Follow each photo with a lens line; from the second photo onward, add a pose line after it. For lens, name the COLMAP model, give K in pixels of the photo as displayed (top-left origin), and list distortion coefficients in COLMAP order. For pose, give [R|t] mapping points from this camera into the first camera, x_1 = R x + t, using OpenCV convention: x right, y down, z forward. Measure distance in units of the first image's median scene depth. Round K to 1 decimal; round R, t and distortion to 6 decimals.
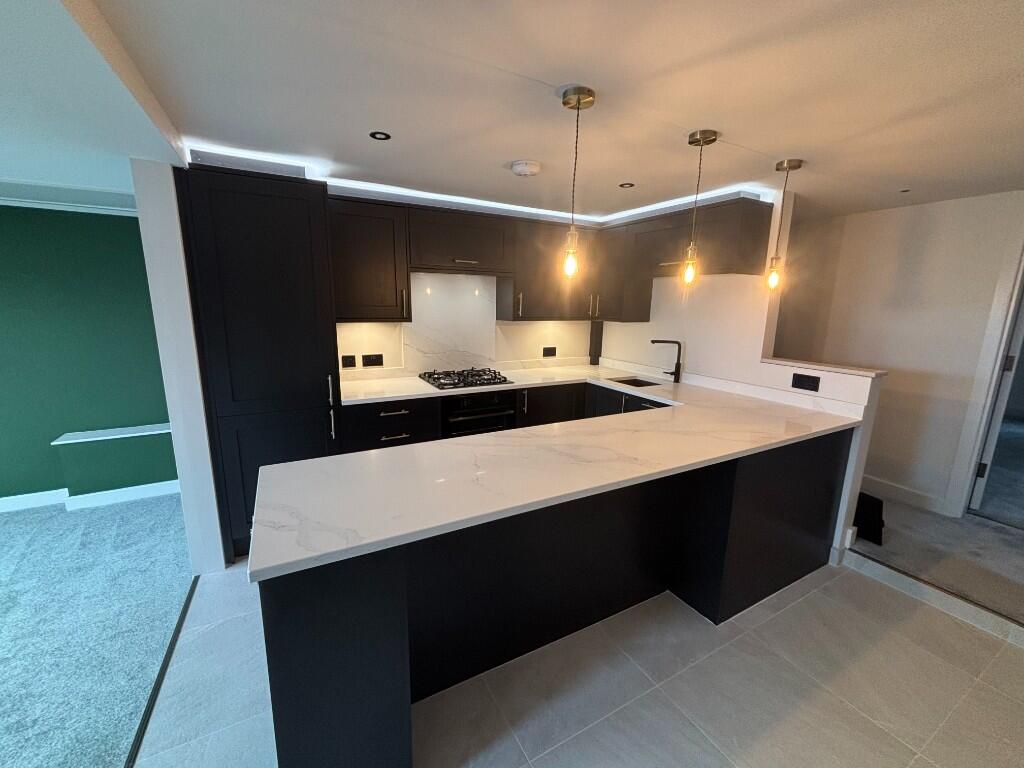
lens RADIAL K [[411.3, 0, 513.2], [0, 411.3, 383.1], [0, 0, 1]] dist [0.014429, -0.000228]
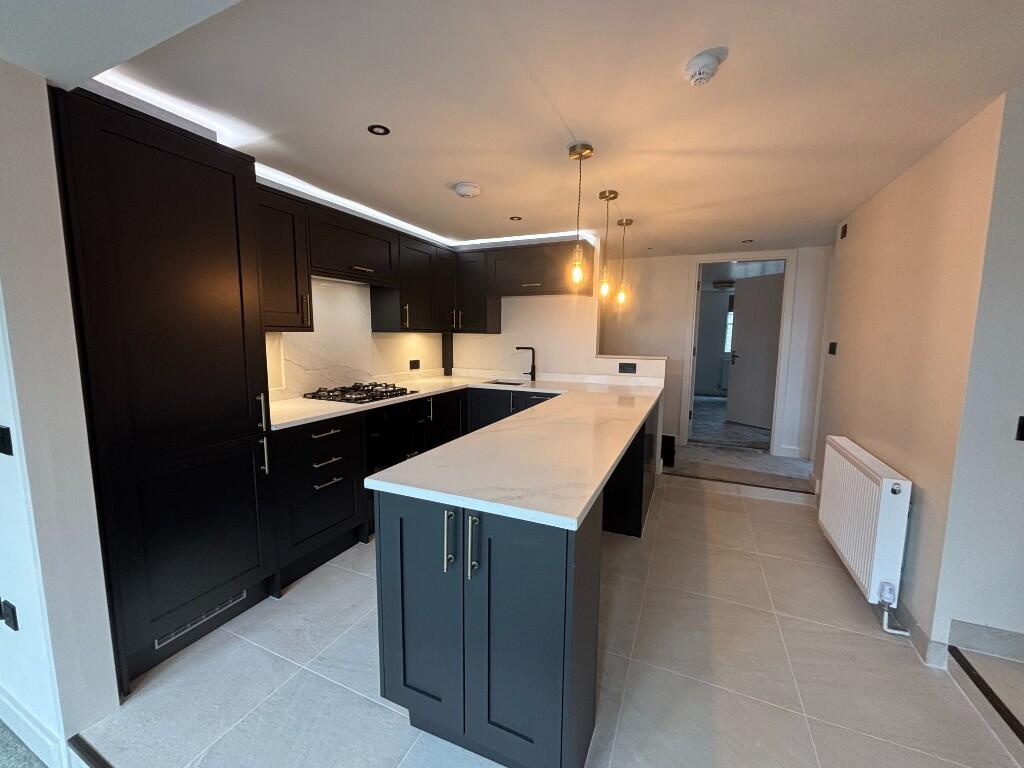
lens RADIAL K [[411.3, 0, 511.4], [0, 411.3, 382.5], [0, 0, 1]] dist [0.014429, -0.000228]
pose [[0.802153, -0.082430, 0.591401, -0.406706], [0.121676, 0.992209, -0.026743, 0.030635], [-0.584589, 0.093411, 0.805934, 0.053564]]
